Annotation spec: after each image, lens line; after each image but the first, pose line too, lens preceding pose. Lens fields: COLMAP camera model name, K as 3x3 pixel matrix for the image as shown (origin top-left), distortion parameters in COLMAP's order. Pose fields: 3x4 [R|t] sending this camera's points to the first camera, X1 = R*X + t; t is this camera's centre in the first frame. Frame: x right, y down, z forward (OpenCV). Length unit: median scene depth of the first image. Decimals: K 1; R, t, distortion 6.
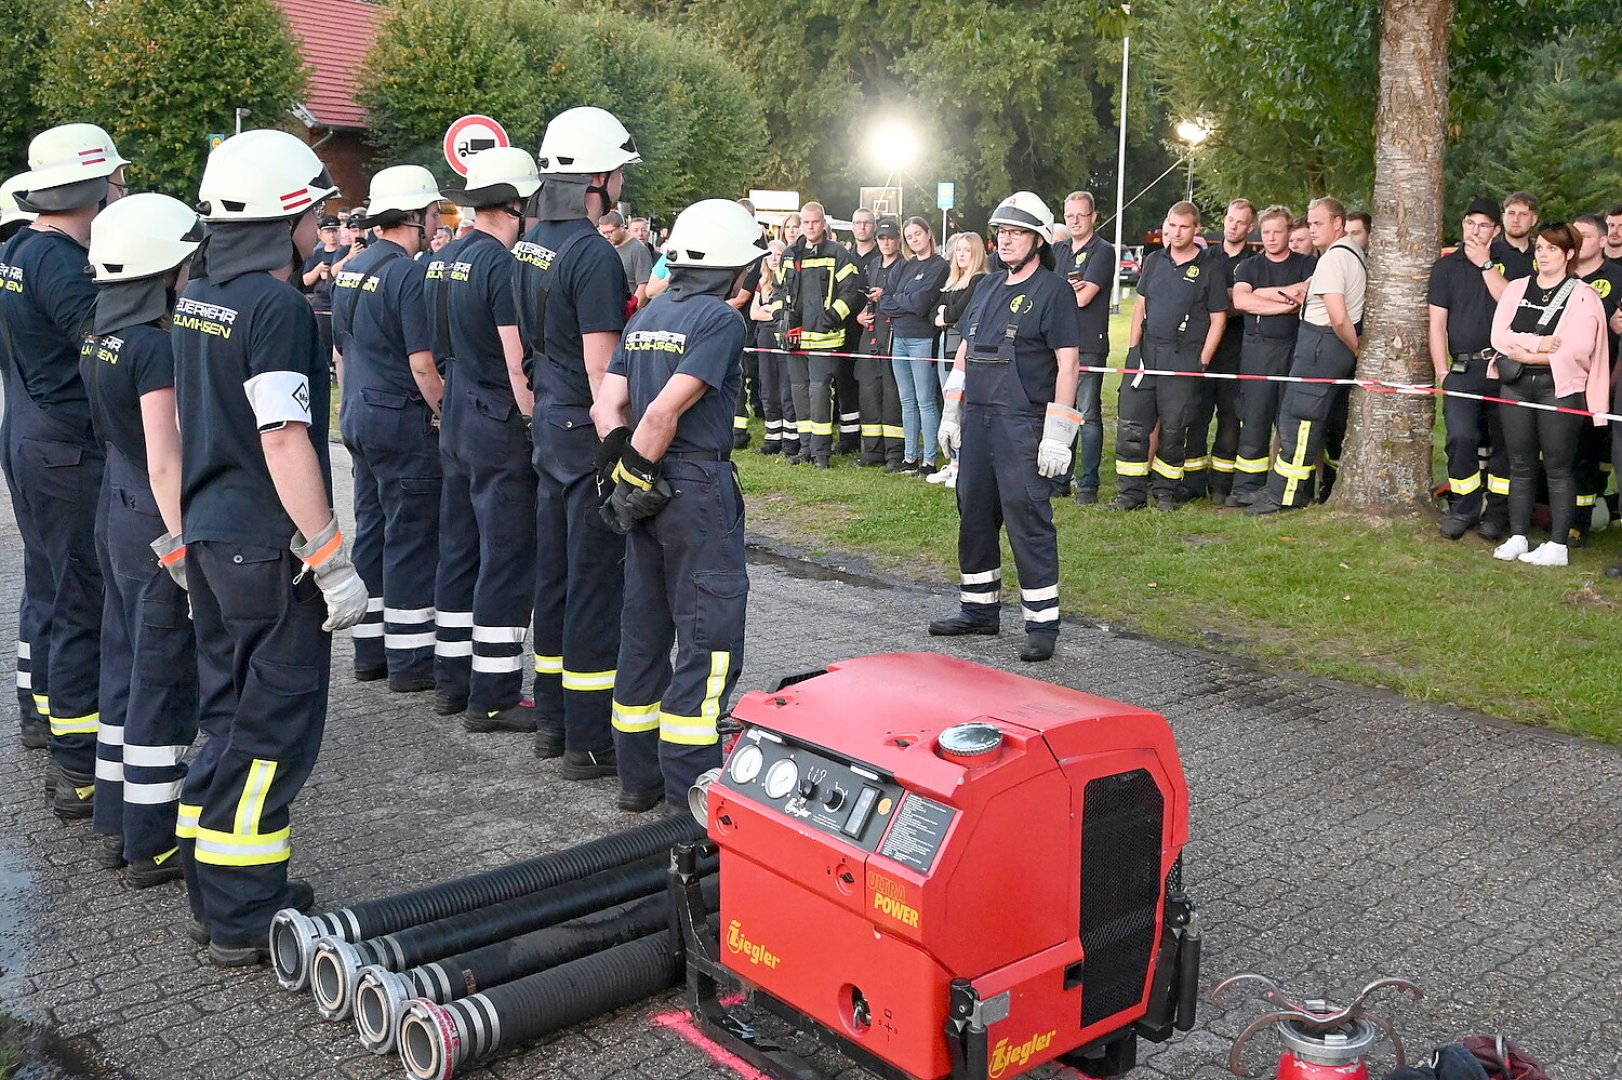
lens RADIAL K [[1636.0, 0, 868.9], [0, 1636.0, 486.5], [0, 0, 1]] dist [-0.012634, -0.003519]
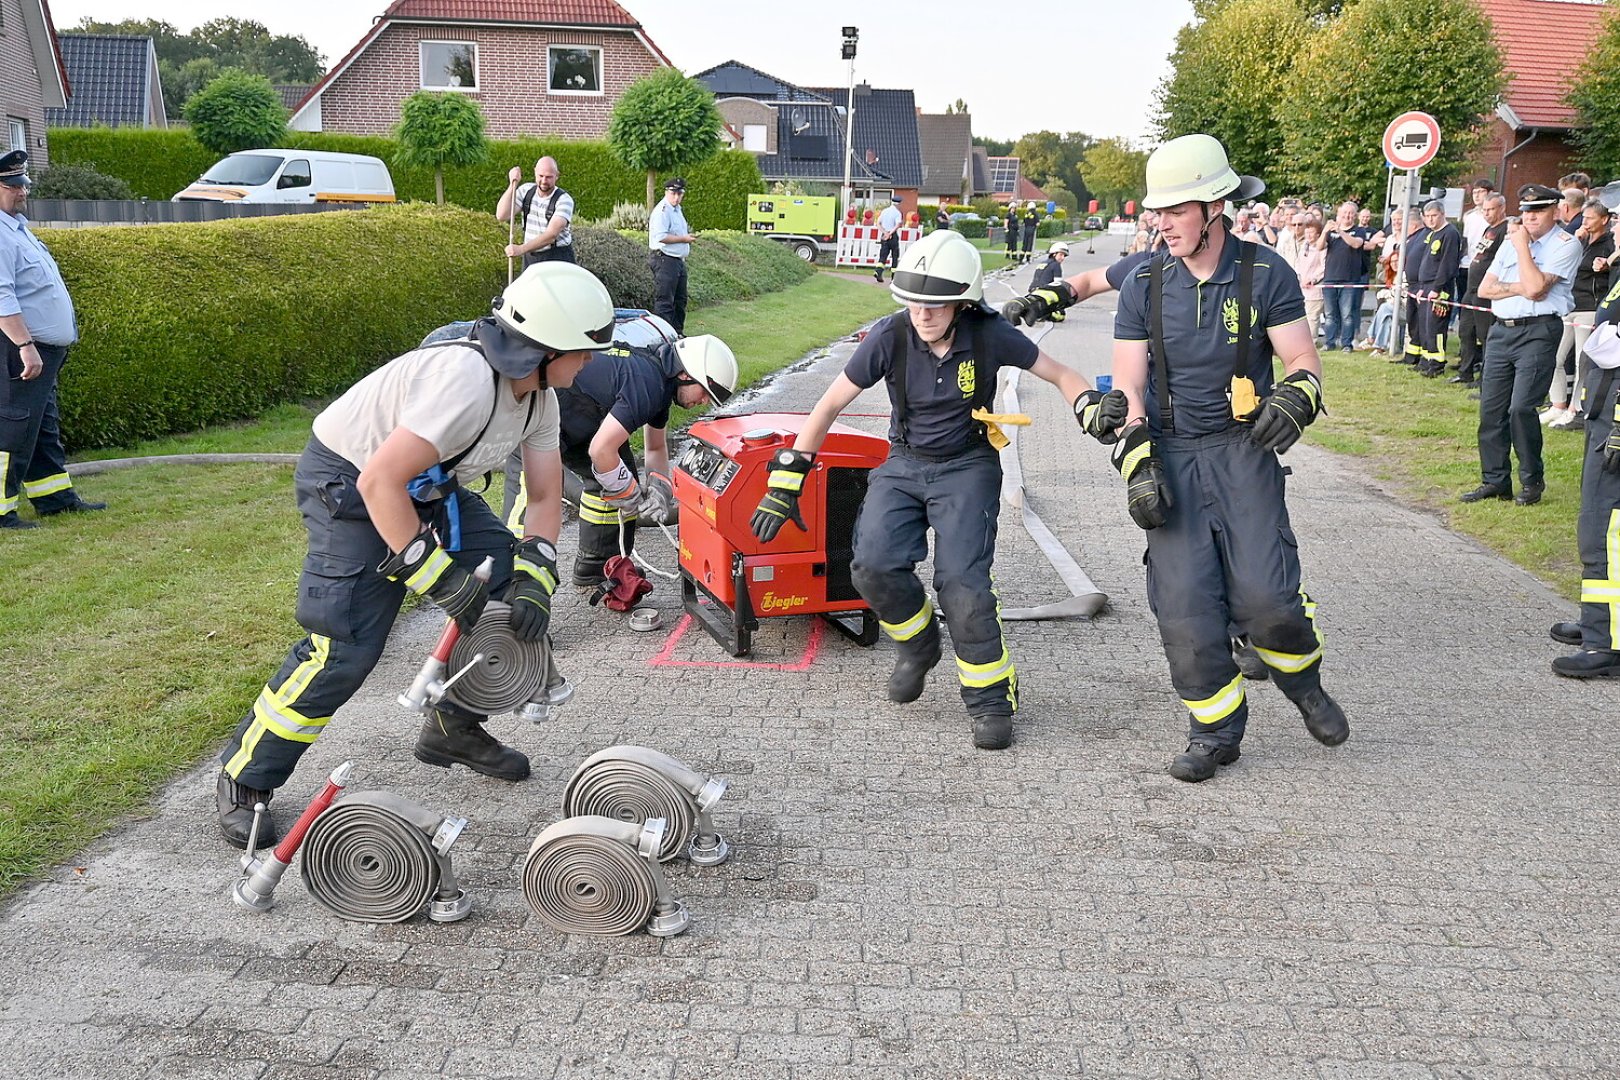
lens RADIAL K [[1501.6, 0, 775.0], [0, 1501.6, 567.9], [0, 0, 1]] dist [-0.026042, 0.002612]
pose [[0.645381, 0.170268, -0.744642, 0.141670], [-0.122307, 0.985297, 0.119293, 0.008928], [0.754005, 0.014085, 0.656717, -0.013112]]
